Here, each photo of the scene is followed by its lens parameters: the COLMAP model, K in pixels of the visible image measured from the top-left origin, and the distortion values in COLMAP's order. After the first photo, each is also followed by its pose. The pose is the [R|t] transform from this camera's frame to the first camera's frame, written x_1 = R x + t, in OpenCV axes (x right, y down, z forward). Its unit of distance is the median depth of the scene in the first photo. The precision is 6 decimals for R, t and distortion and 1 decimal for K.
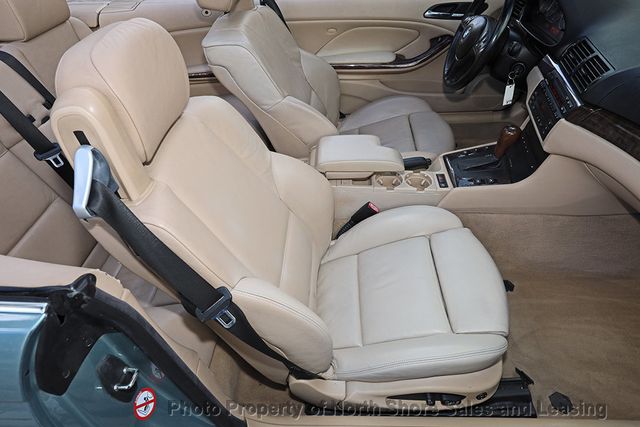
lens RADIAL K [[382.2, 0, 320.7], [0, 382.2, 214.2], [0, 0, 1]] dist [0.002147, 0.000949]
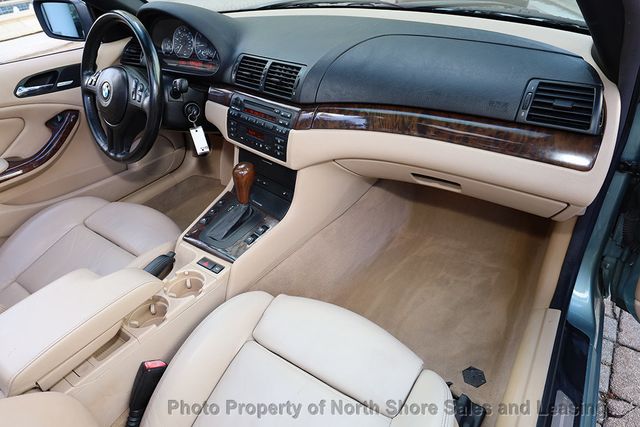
lens RADIAL K [[382.2, 0, 321.3], [0, 382.2, 213.1], [0, 0, 1]] dist [0.002147, 0.000949]
pose [[0.527039, -0.466945, 0.710065, -0.039617], [0.590839, 0.801889, 0.088785, -0.108465], [-0.610851, 0.372741, 0.698516, 0.334256]]
